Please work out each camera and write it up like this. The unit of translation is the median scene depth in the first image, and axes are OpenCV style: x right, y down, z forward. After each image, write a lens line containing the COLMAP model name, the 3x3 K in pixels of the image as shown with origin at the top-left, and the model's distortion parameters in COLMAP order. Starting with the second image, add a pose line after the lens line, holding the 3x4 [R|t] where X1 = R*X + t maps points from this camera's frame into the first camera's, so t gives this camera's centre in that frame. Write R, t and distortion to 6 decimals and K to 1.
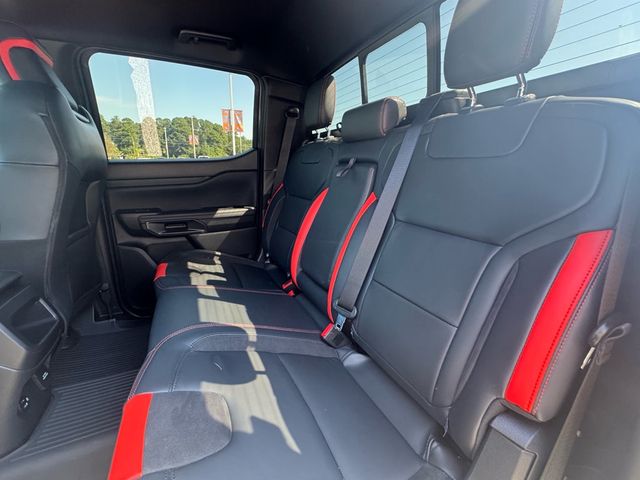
lens RADIAL K [[293.8, 0, 316.5], [0, 293.8, 239.6], [0, 0, 1]] dist [-0.003502, -0.000333]
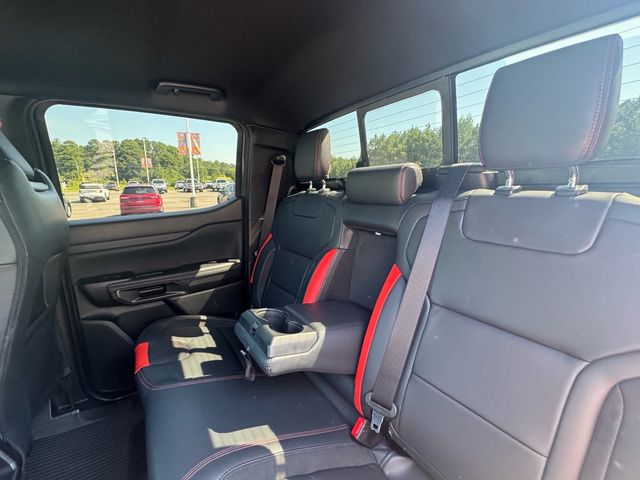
lens RADIAL K [[293.8, 0, 316.5], [0, 293.8, 239.6], [0, 0, 1]] dist [-0.003502, -0.000333]
pose [[0.990711, -0.052715, 0.125353, -0.108388], [0.060173, 0.996590, -0.056467, -0.134273], [-0.121948, 0.063485, 0.990504, 0.073657]]
